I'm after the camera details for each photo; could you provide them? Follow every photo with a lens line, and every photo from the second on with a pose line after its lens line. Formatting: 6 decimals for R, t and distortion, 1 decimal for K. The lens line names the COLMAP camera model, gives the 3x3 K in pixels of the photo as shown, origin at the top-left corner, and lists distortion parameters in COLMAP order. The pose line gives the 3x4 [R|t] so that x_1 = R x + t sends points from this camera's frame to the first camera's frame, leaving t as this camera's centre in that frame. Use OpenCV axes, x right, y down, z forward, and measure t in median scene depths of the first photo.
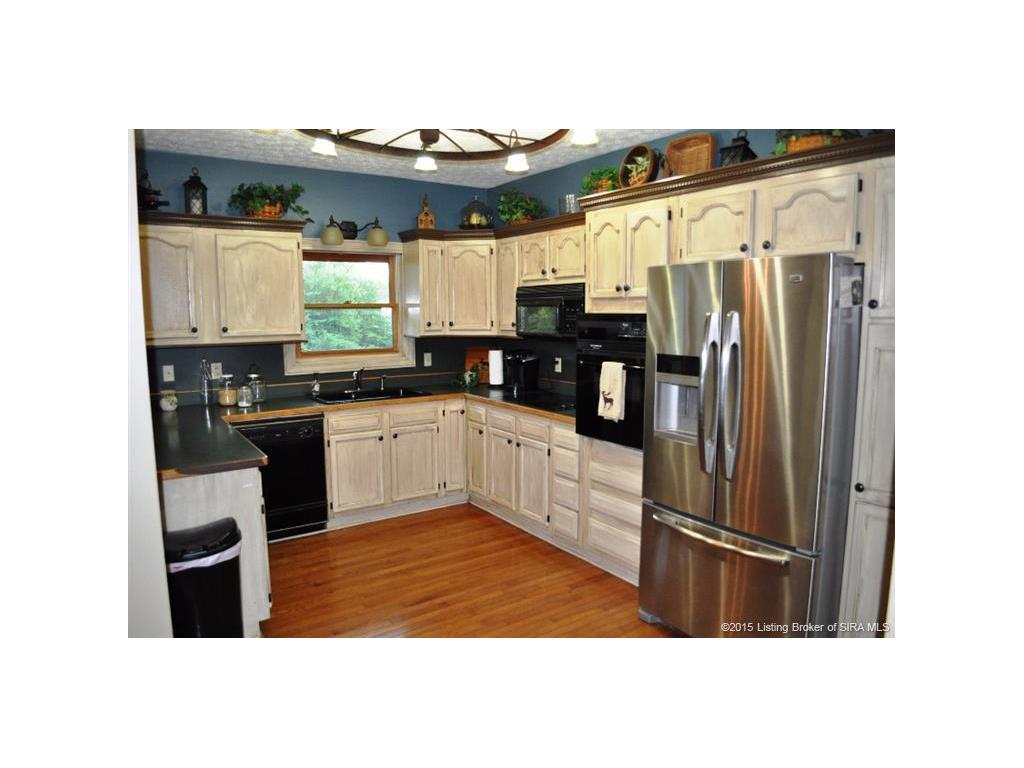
lens RADIAL K [[610.2, 0, 513.8], [0, 610.2, 384.6], [0, 0, 1]] dist [-0.065358, -0.005447]
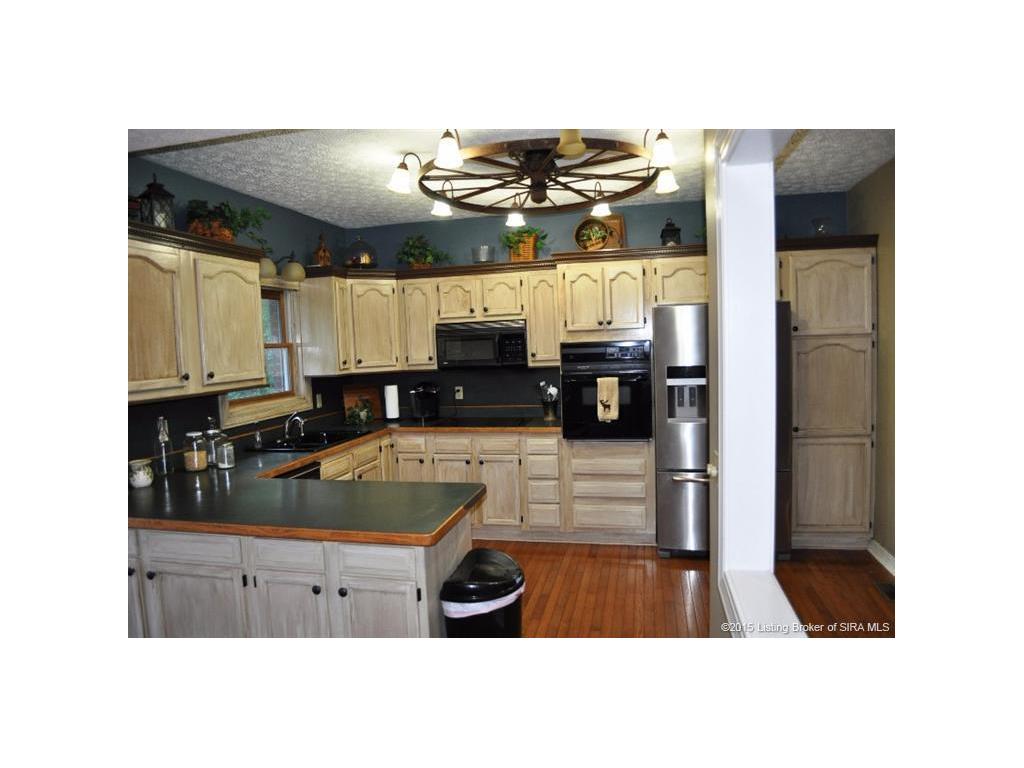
lens RADIAL K [[610.2, 0, 515.5], [0, 610.2, 384.2], [0, 0, 1]] dist [-0.065358, -0.005447]
pose [[0.728659, -0.070740, 0.681213, -0.708307], [0.117327, 0.992841, -0.022399, -0.012533], [-0.674752, 0.096246, 0.731742, 0.122693]]
